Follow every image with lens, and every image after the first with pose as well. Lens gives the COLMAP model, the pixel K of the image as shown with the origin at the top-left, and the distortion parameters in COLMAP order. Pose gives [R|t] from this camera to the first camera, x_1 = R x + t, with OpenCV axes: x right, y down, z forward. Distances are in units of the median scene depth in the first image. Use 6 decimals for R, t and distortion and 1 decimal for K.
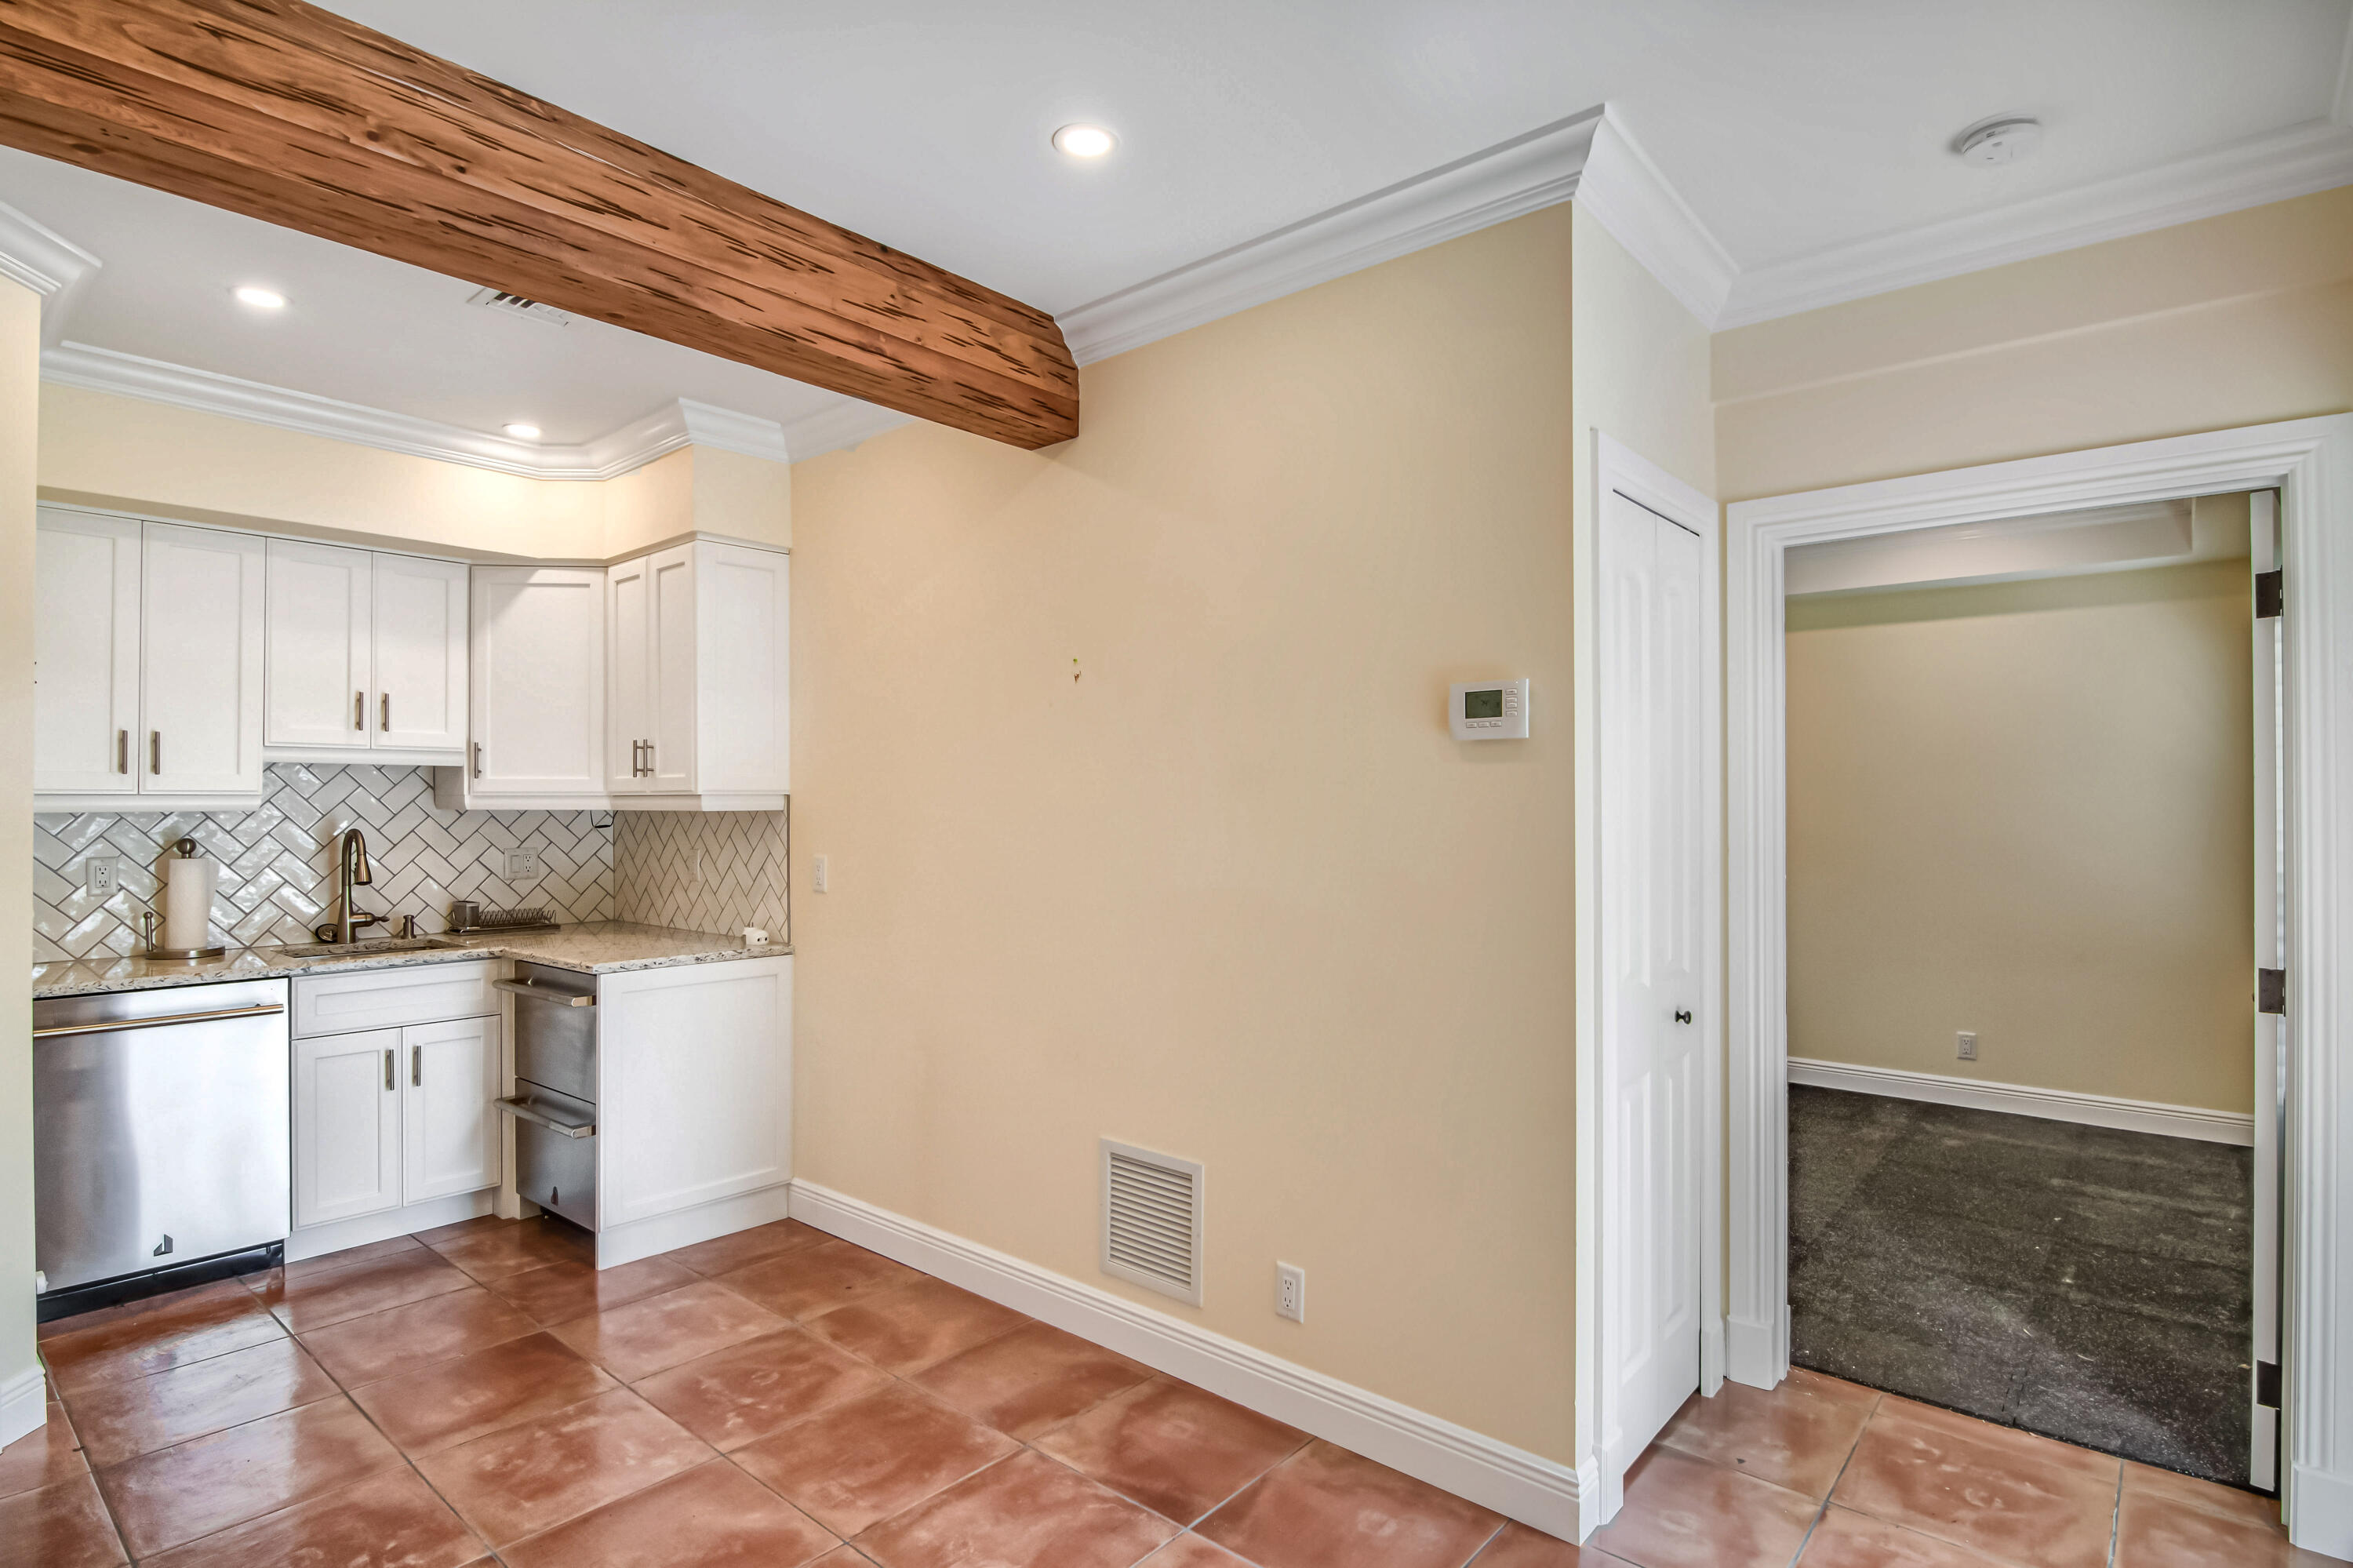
lens RADIAL K [[1187.9, 0, 1174.3], [0, 1187.9, 796.2], [0, 0, 1]] dist [-0.016190, -0.000352]
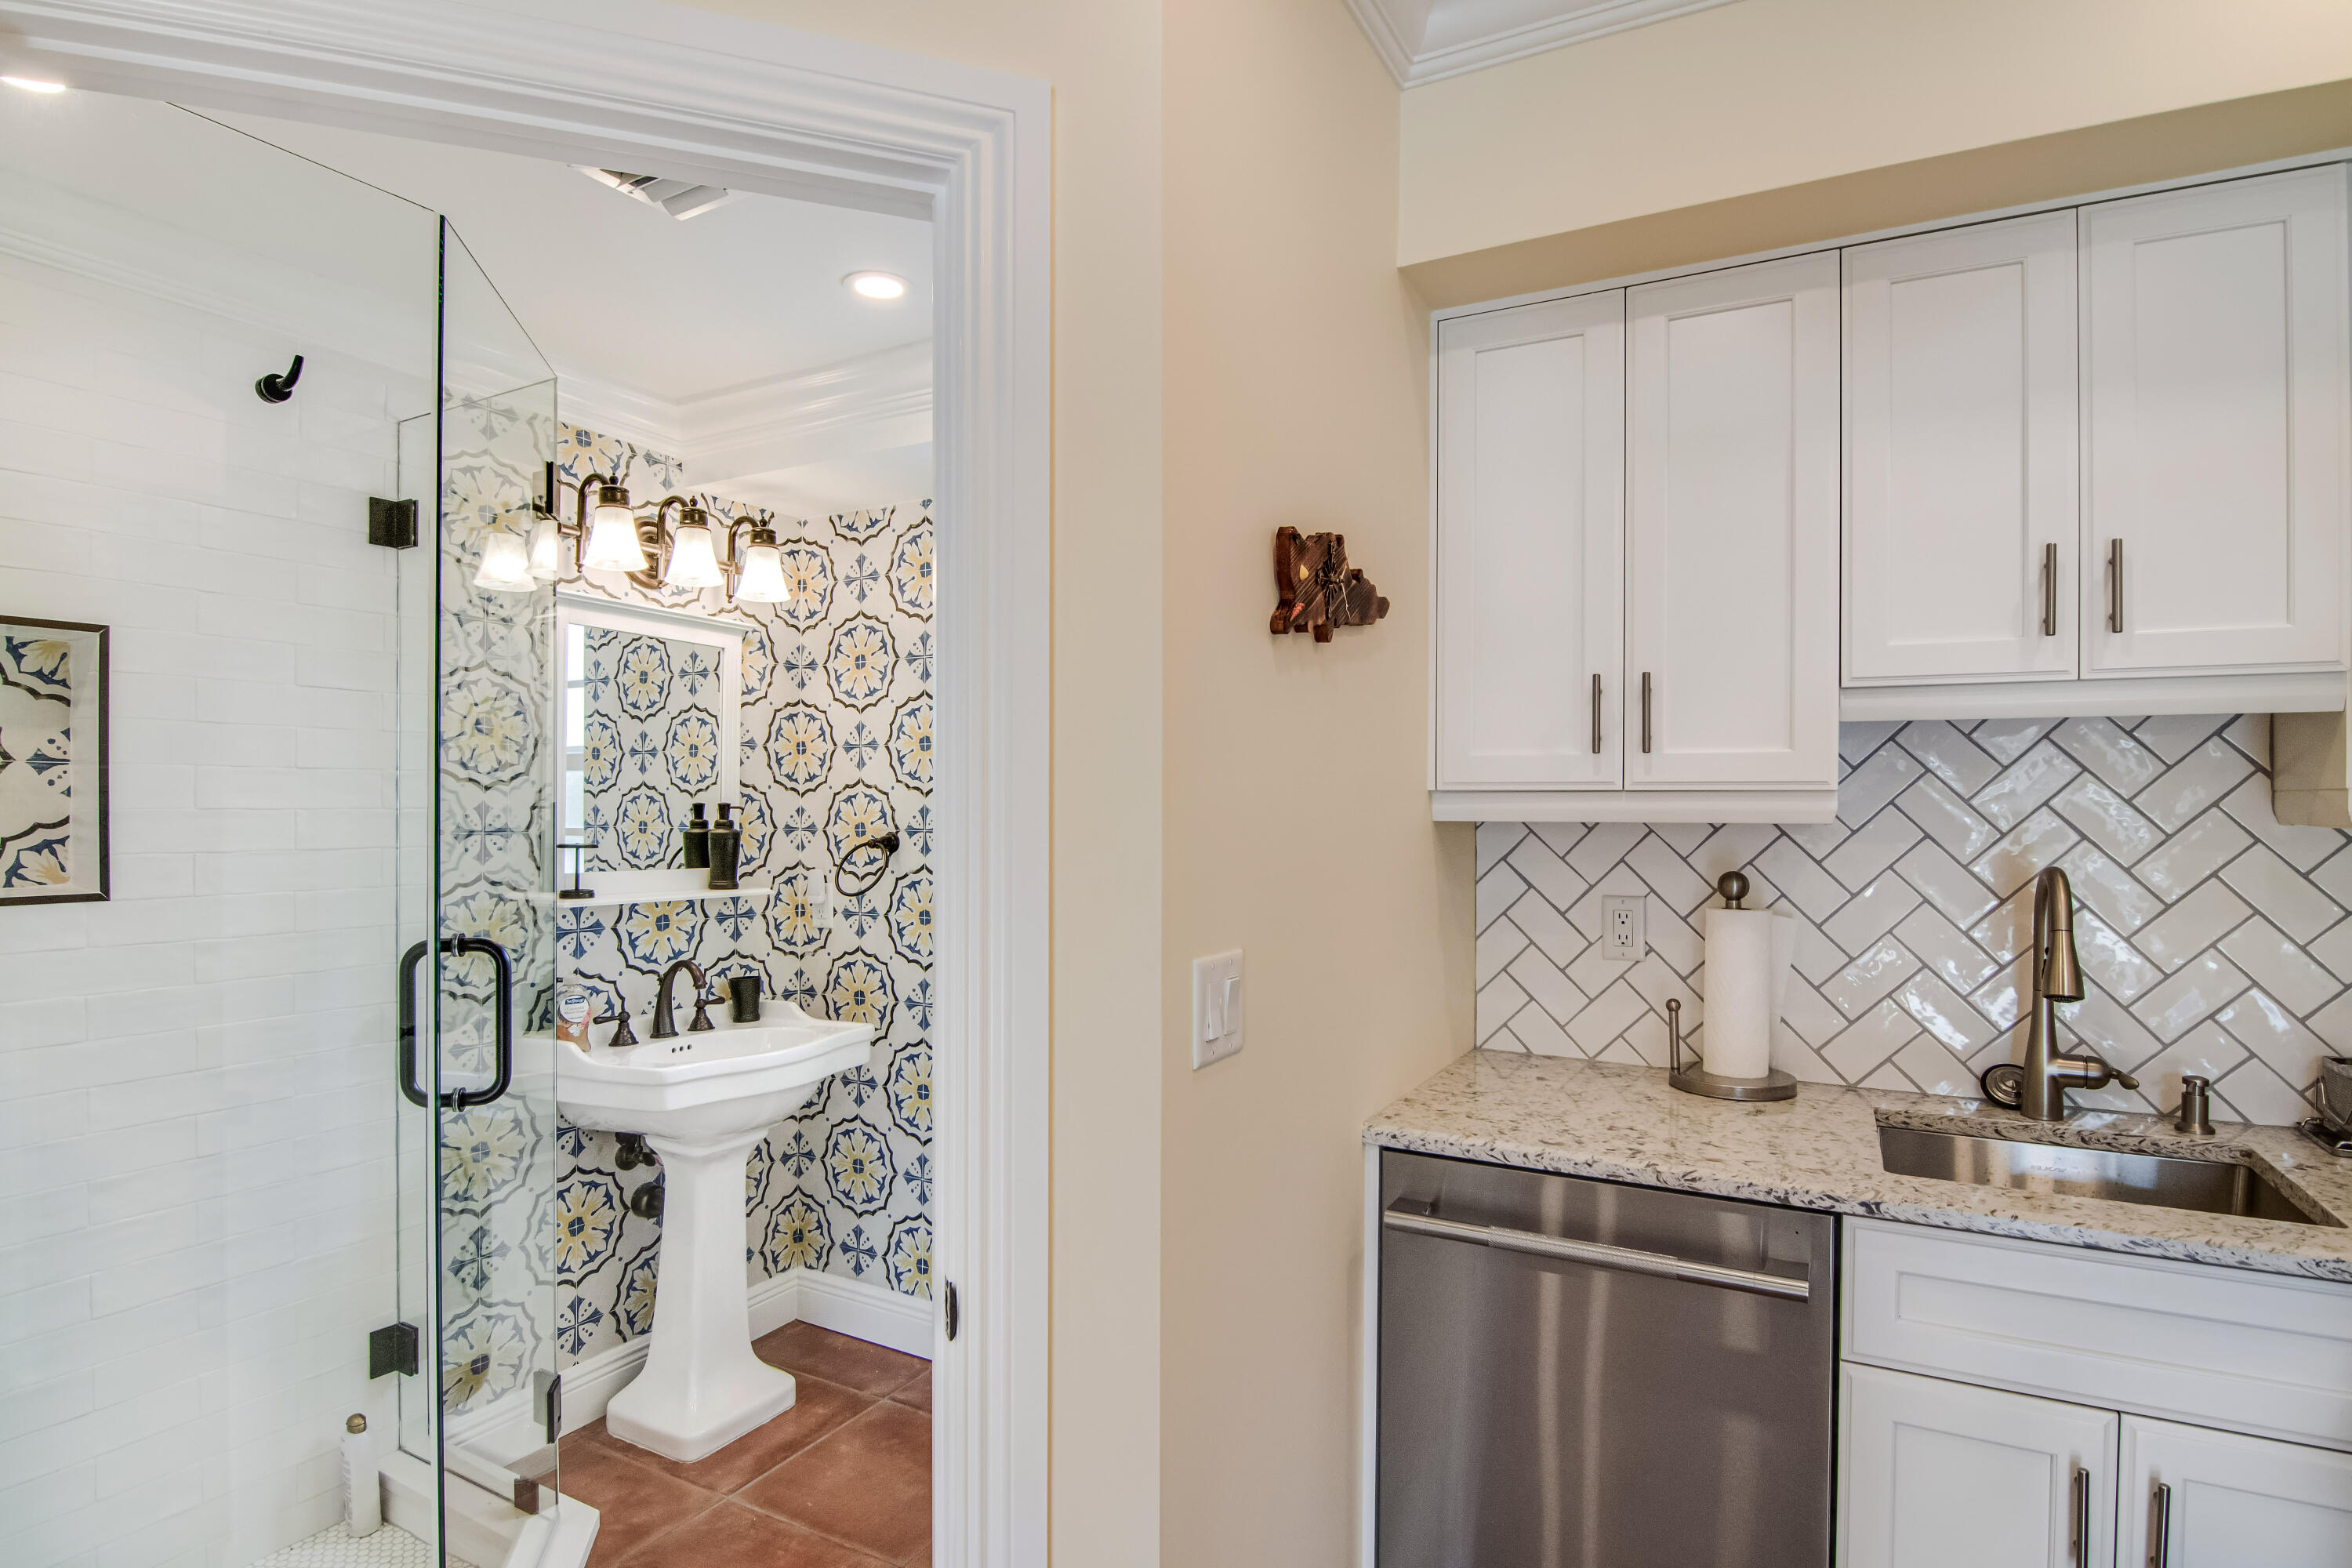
lens RADIAL K [[1187.4, 0, 1176.0], [0, 1187.4, 802.7], [0, 0, 1]] dist [-0.016190, -0.000352]
pose [[0.188707, 0.003146, -0.982028, -0.323873], [0.002389, 0.999990, 0.003663, 0.001526], [0.982030, -0.003038, 0.188698, 0.590728]]
